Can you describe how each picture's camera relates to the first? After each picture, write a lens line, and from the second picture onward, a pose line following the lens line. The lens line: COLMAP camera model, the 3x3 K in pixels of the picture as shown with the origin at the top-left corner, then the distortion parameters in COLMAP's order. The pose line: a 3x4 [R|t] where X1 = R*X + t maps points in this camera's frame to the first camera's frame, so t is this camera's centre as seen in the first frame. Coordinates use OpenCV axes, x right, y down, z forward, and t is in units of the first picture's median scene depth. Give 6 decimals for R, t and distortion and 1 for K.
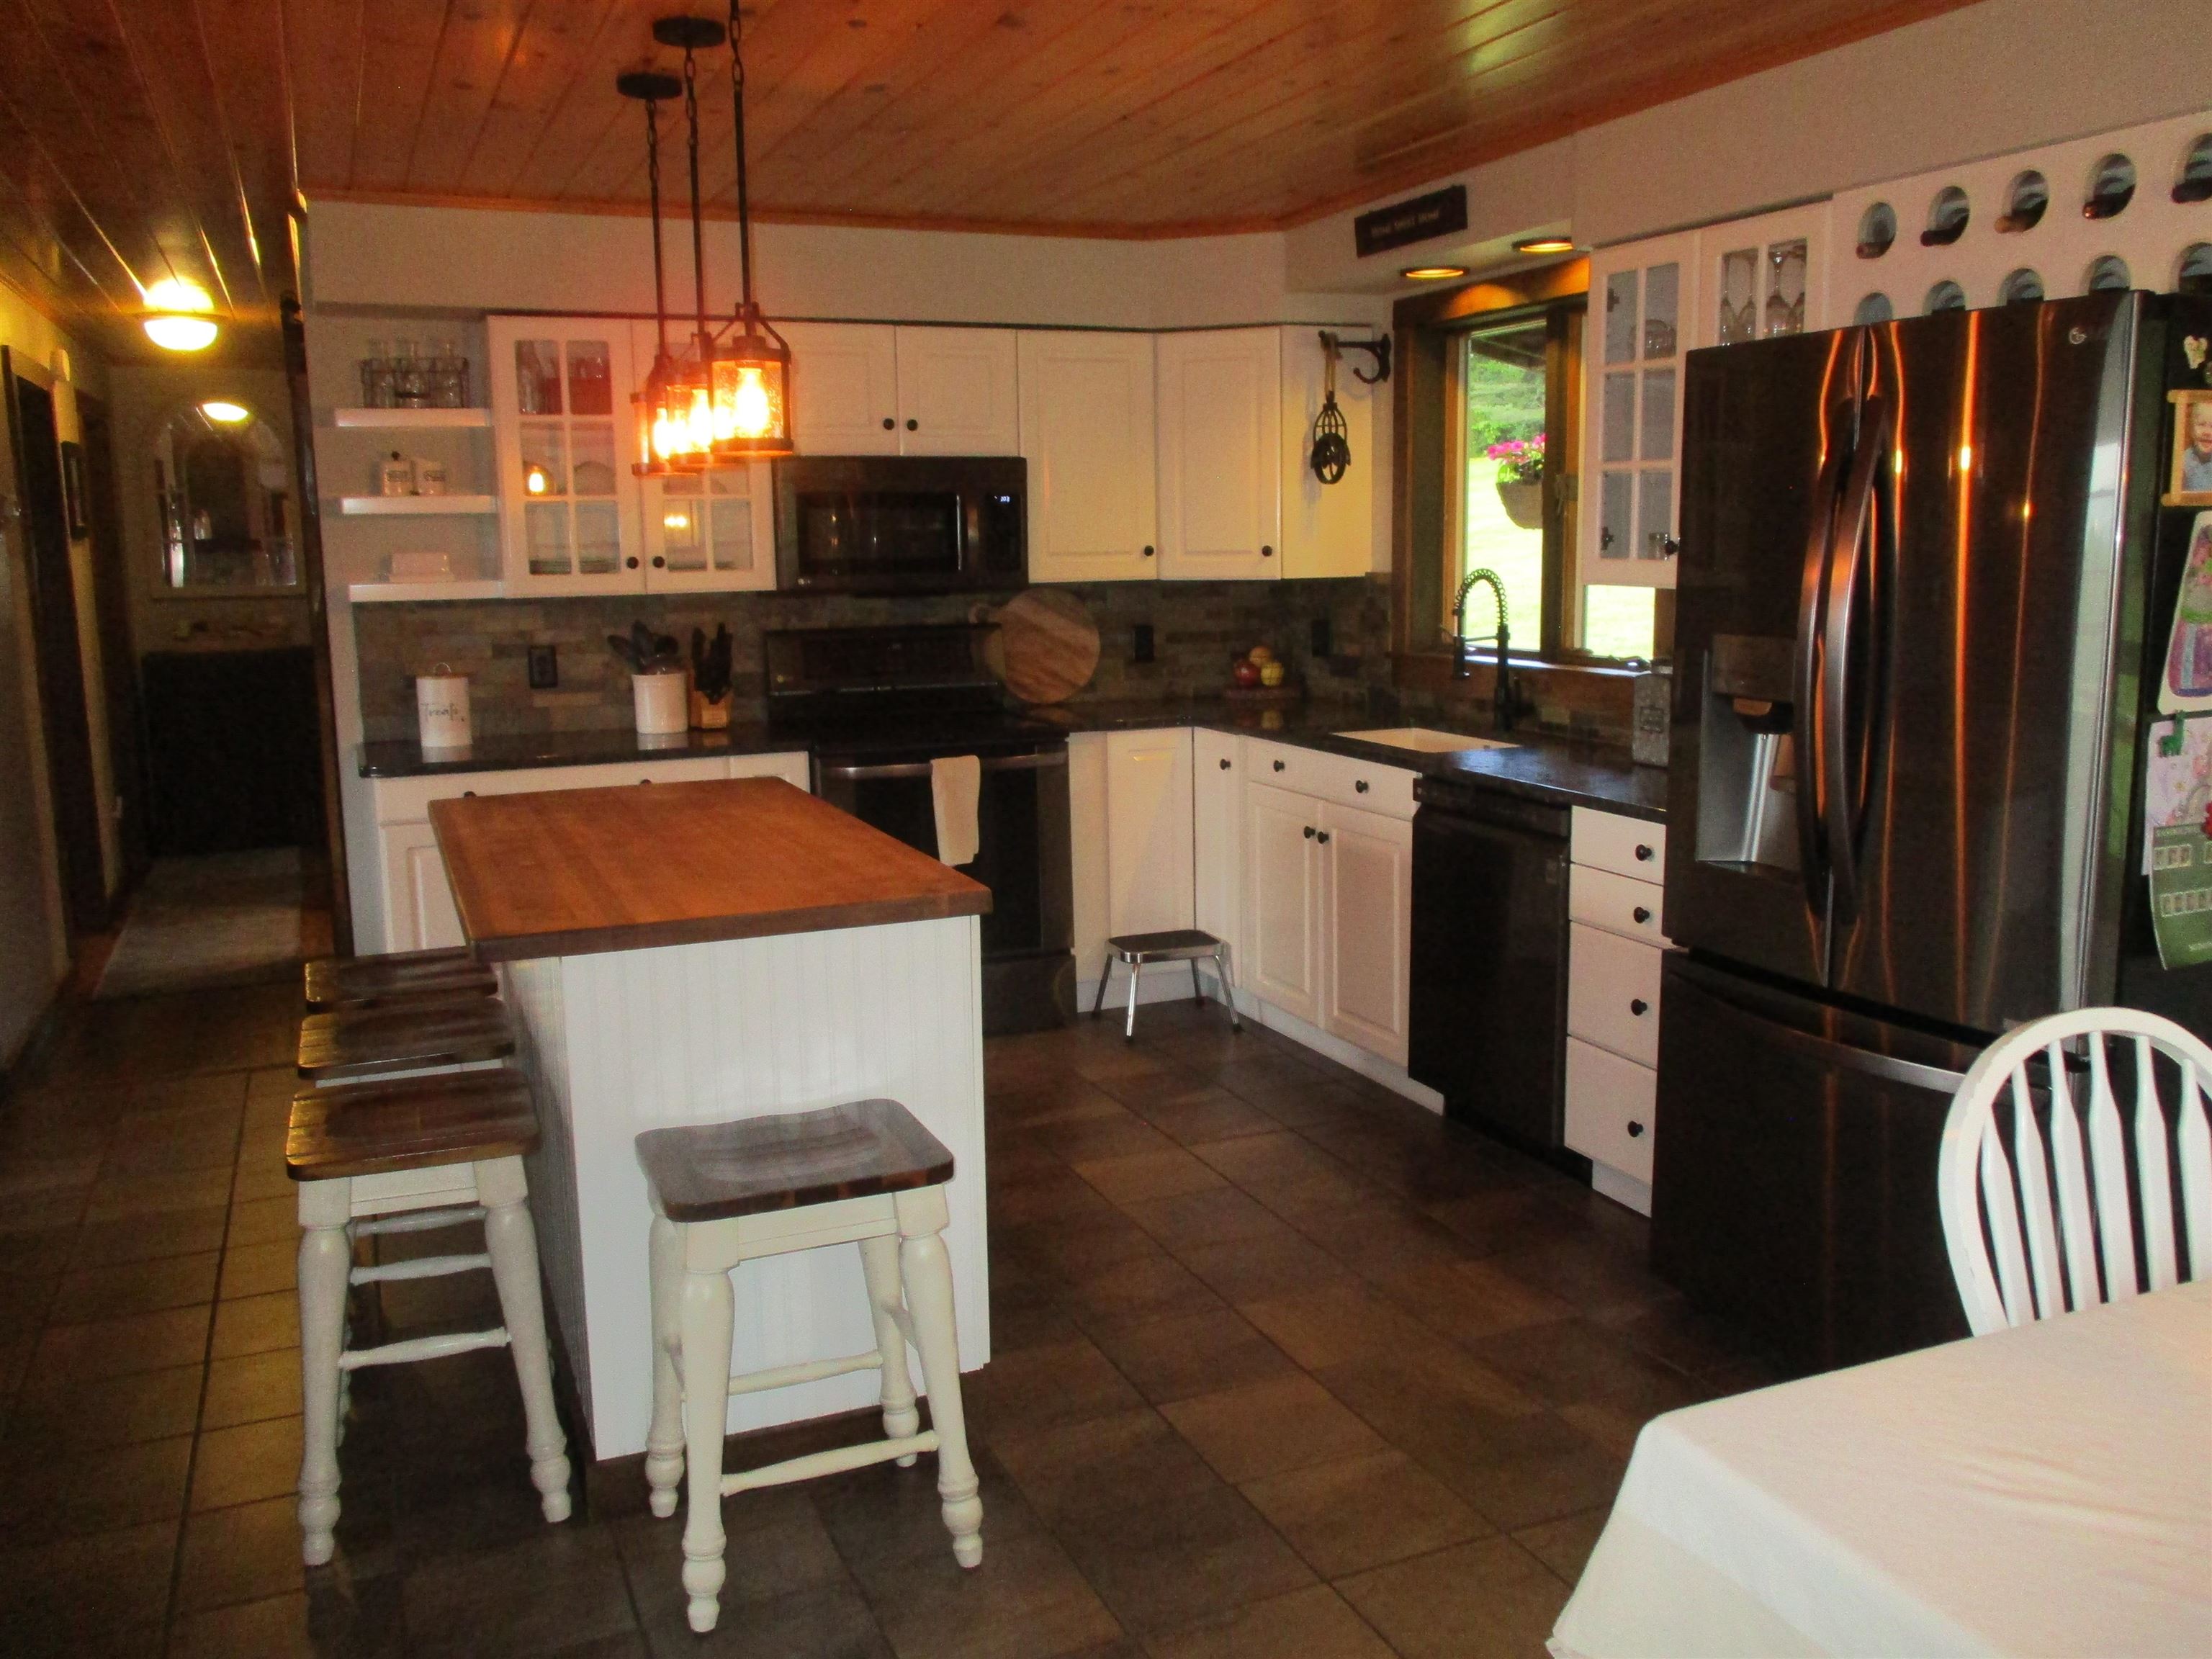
lens RADIAL K [[1884.2, 0, 1101.1], [0, 1884.2, 834.0], [0, 0, 1]] dist [-0.016468, 0.026668]
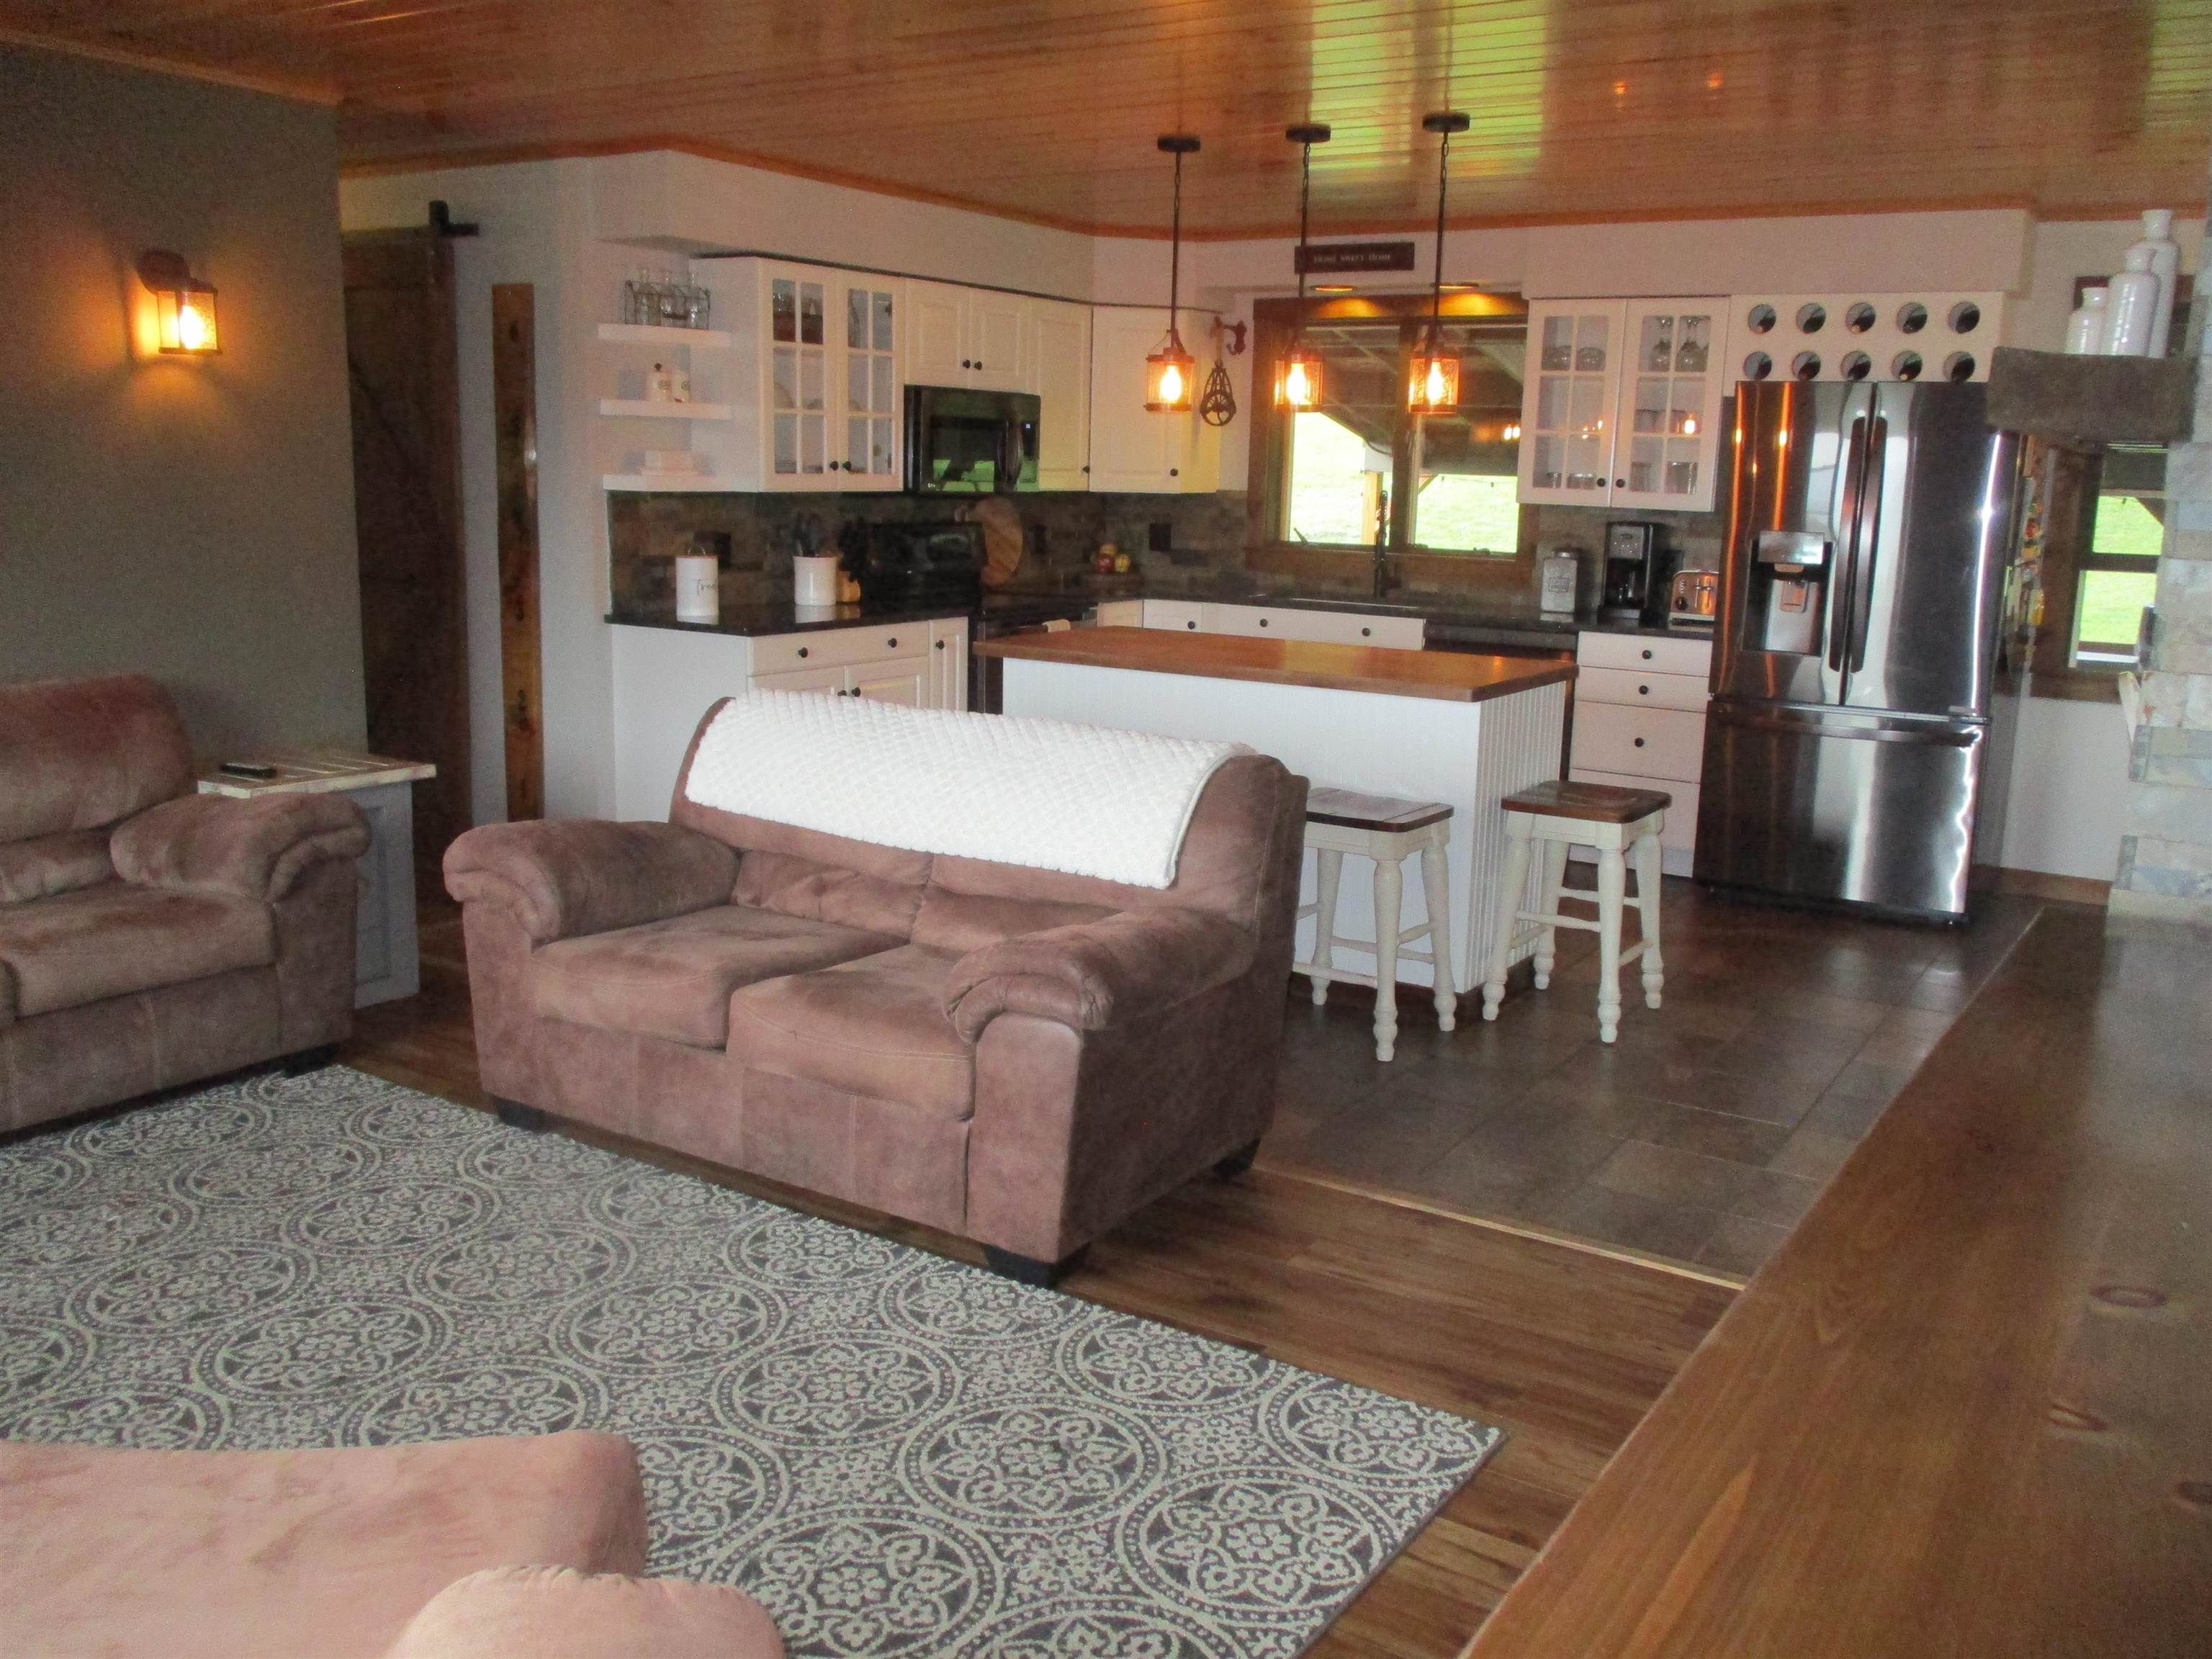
lens RADIAL K [[1884.2, 0, 1141.3], [0, 1884.2, 810.9], [0, 0, 1]] dist [-0.016468, 0.026668]
pose [[0.816942, -0.069895, 0.572469, -0.768940], [0.053277, 0.997531, 0.045765, 0.034308], [-0.574254, -0.006888, 0.818648, -0.123688]]
